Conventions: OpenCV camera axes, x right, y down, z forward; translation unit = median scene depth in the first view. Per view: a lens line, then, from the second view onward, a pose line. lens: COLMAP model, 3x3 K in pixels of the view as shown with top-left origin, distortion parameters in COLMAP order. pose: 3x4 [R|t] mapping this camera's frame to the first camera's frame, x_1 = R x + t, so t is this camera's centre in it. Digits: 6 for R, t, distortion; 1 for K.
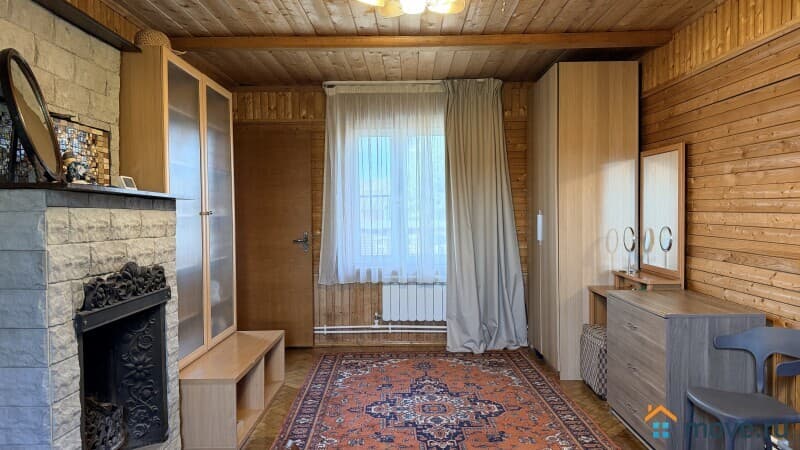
lens RADIAL K [[568.6, 0, 401.5], [0, 568.6, 229.4], [0, 0, 1]] dist [-0.007594, -0.005433]
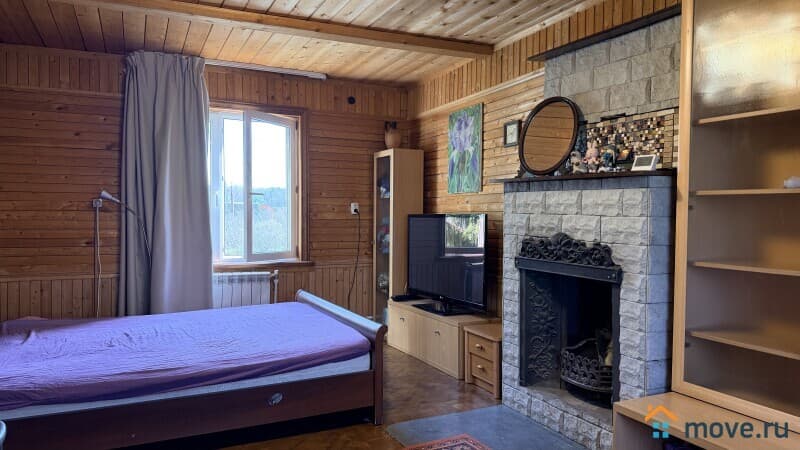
lens RADIAL K [[568.6, 0, 401.5], [0, 568.6, 229.4], [0, 0, 1]] dist [-0.007594, -0.005433]
pose [[-0.901895, 0.015950, -0.431661, 0.339674], [-0.011287, 0.998107, 0.060464, -0.019238], [0.431808, 0.059404, -0.900007, 1.764111]]
